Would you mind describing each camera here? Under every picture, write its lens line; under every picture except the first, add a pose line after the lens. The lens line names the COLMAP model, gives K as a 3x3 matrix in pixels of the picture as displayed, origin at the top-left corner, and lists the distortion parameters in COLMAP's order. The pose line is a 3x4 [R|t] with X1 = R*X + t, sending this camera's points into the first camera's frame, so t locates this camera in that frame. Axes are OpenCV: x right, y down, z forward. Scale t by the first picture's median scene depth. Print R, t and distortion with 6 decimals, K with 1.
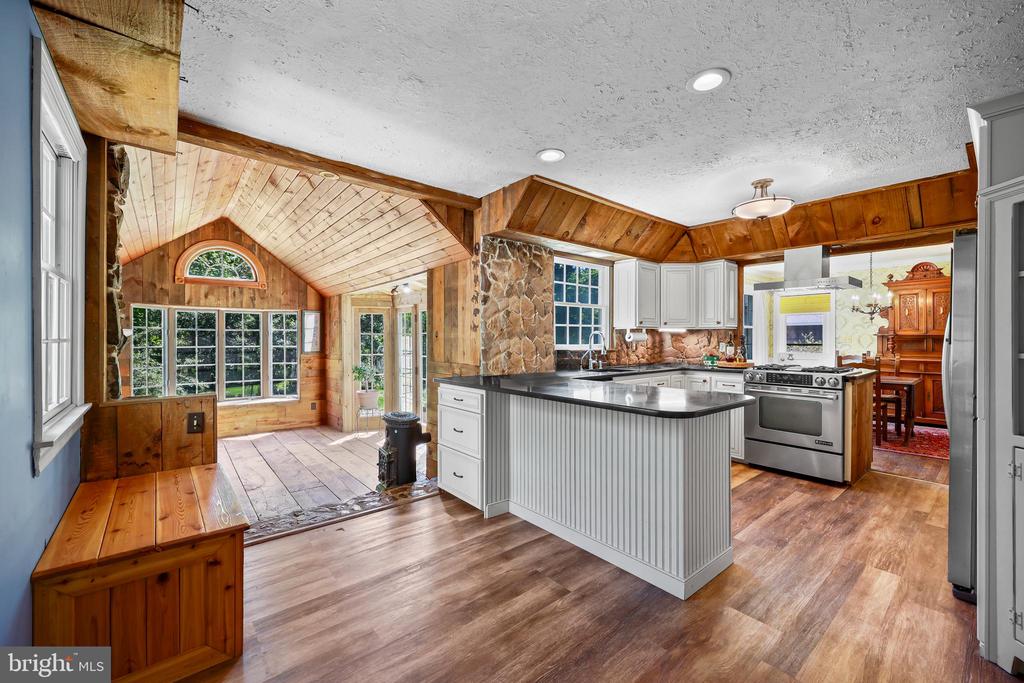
lens RADIAL K [[414.7, 0, 514.4], [0, 414.7, 341.6], [0, 0, 1]] dist [0.001357, -0.000403]
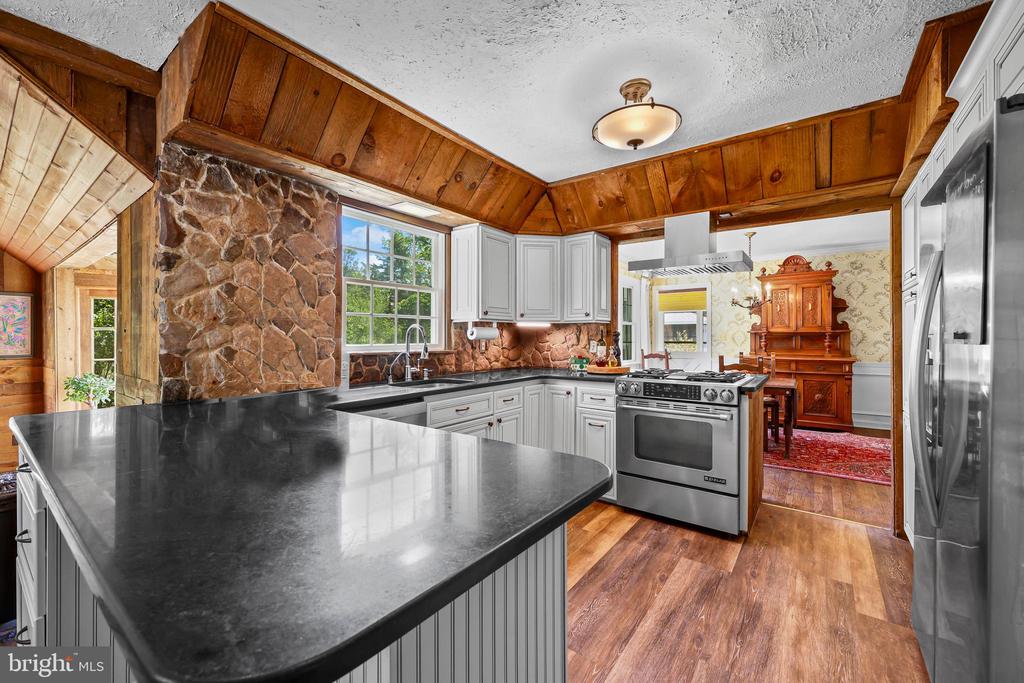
lens RADIAL K [[414.7, 0, 512.7], [0, 414.7, 338.1], [0, 0, 1]] dist [0.001357, -0.000403]
pose [[0.973176, -0.000450, 0.230060, 0.223173], [0.001420, 0.999991, -0.004050, 0.000428], [-0.230056, 0.004268, 0.973168, 0.354671]]
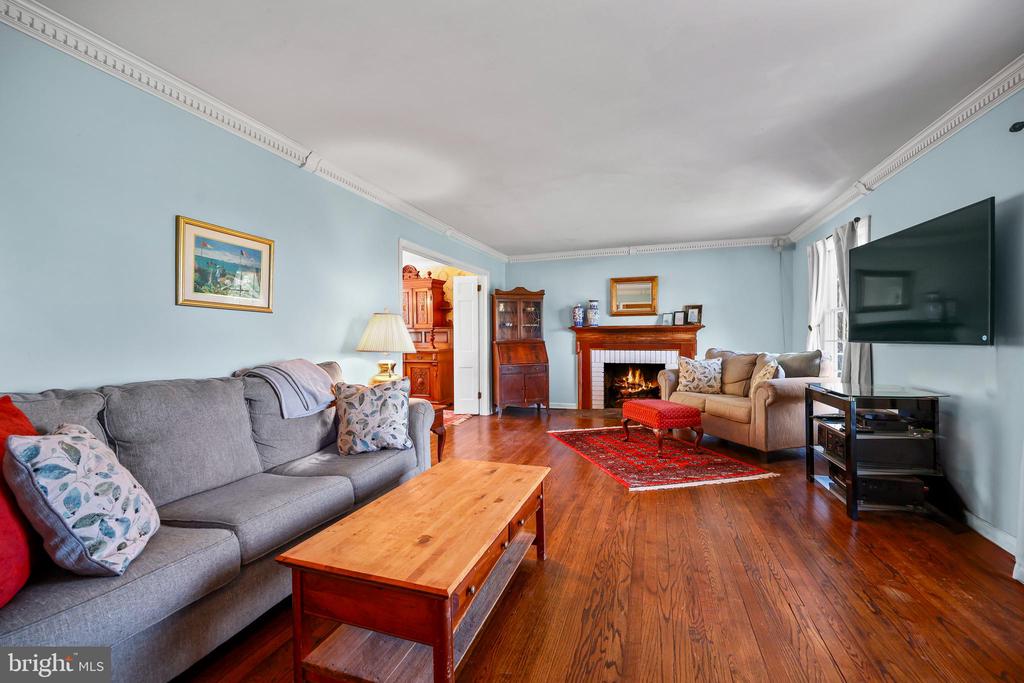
lens RADIAL K [[414.7, 0, 514.6], [0, 414.7, 341.7], [0, 0, 1]] dist [0.001357, -0.000403]
pose [[0.856597, -0.005313, 0.515959, 1.009584], [0.005446, 0.999984, 0.001256, 0.031811], [-0.515957, 0.001734, 0.856613, -0.207993]]
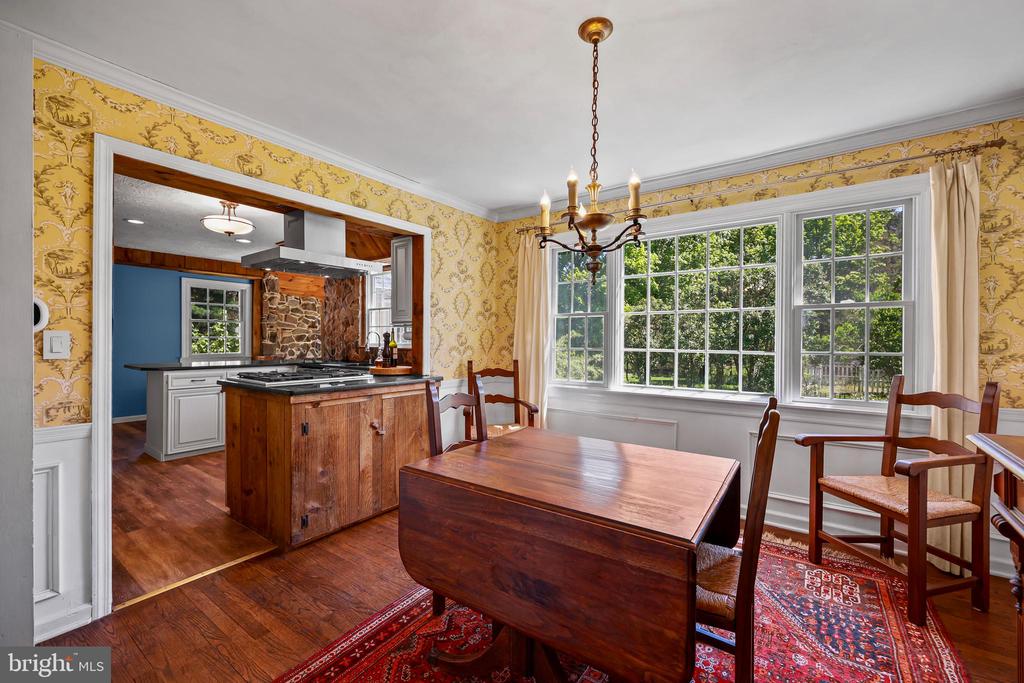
lens RADIAL K [[414.7, 0, 511.9], [0, 414.7, 342.9], [0, 0, 1]] dist [0.001357, -0.000403]
pose [[0.248896, 0.007469, -0.968501, 1.607810], [-0.012811, 0.999908, 0.004419, -0.002133], [0.968445, 0.011308, 0.248969, 1.231809]]
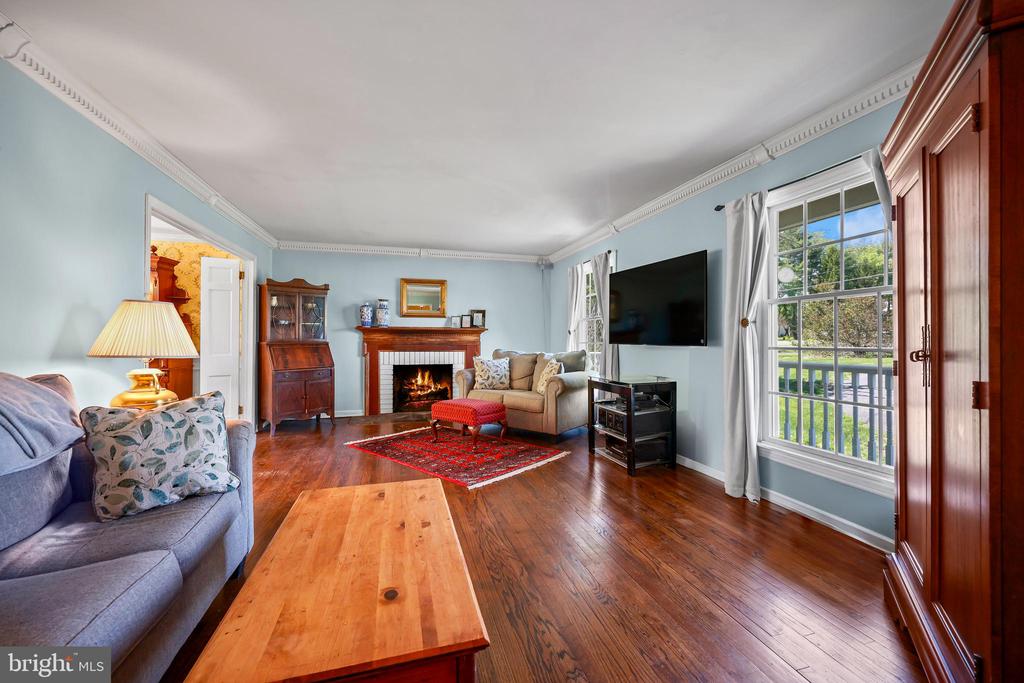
lens RADIAL K [[414.7, 0, 511.9], [0, 414.7, 338.5], [0, 0, 1]] dist [0.001357, -0.000403]
pose [[0.409153, 0.006704, 0.912441, 0.895950], [0.001825, 0.999965, -0.008165, 0.032075], [-0.912464, 0.005005, 0.409126, -0.042365]]
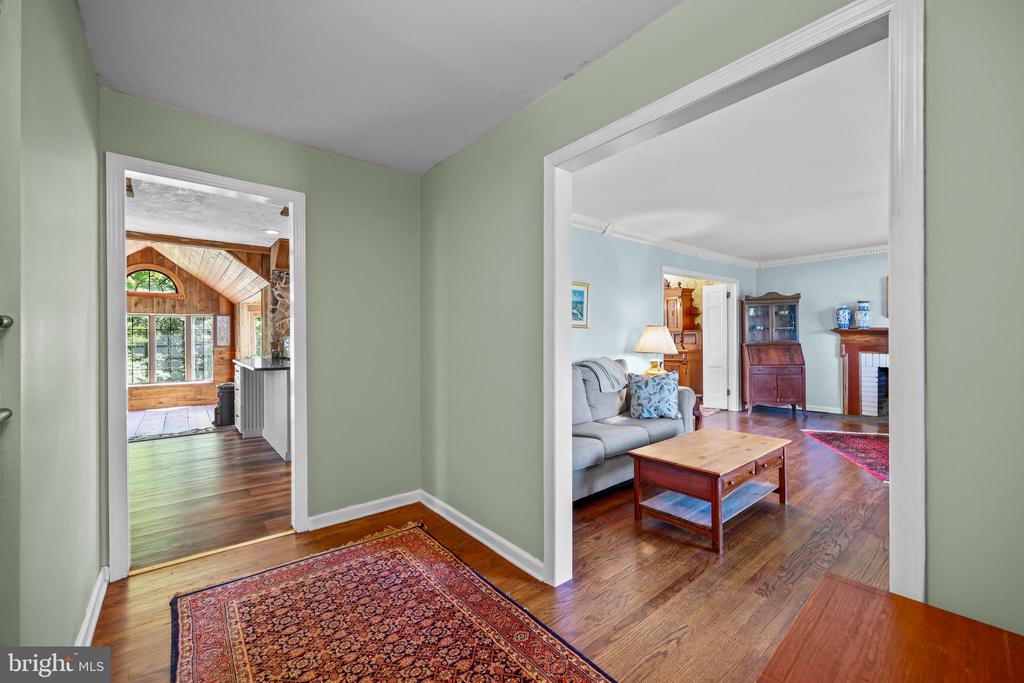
lens RADIAL K [[414.7, 0, 511.8], [0, 414.7, 338.6], [0, 0, 1]] dist [0.001357, -0.000403]
pose [[0.999887, -0.003179, -0.014672, 0.819918], [0.003159, 0.999994, -0.001442, 0.010955], [0.014677, 0.001395, 0.999891, -0.551937]]
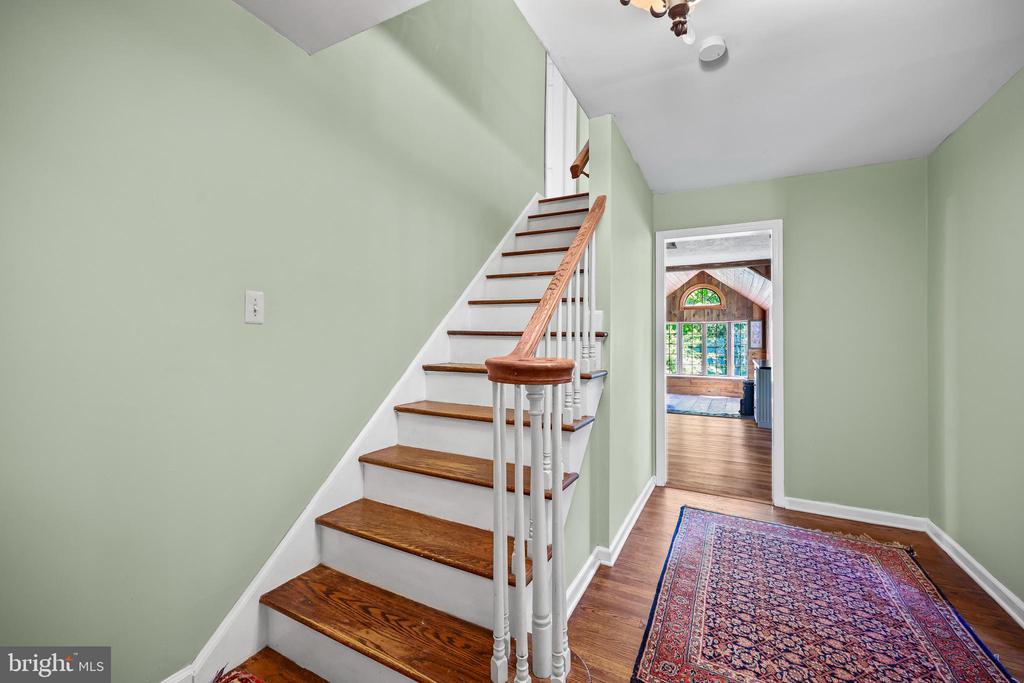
lens RADIAL K [[414.7, 0, 519.7], [0, 414.7, 337.5], [0, 0, 1]] dist [0.001357, -0.000403]
pose [[0.389324, -0.005312, -0.921086, 1.015512], [-0.005944, 0.999948, -0.008279, 0.008206], [0.921082, 0.008698, 0.389272, -0.656375]]
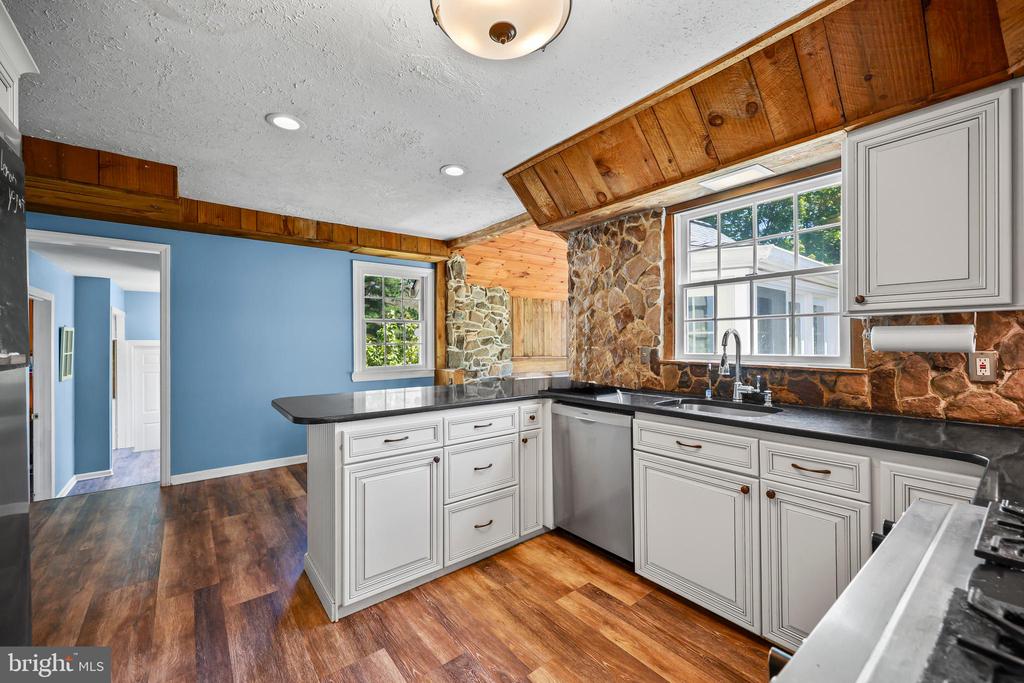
lens RADIAL K [[414.7, 0, 514.6], [0, 414.7, 339.5], [0, 0, 1]] dist [0.001357, -0.000403]
pose [[-0.027909, -0.003167, -0.999605, 0.815527], [-0.000215, 0.999995, -0.003162, -0.011153], [0.999610, 0.000127, -0.027909, 0.846250]]
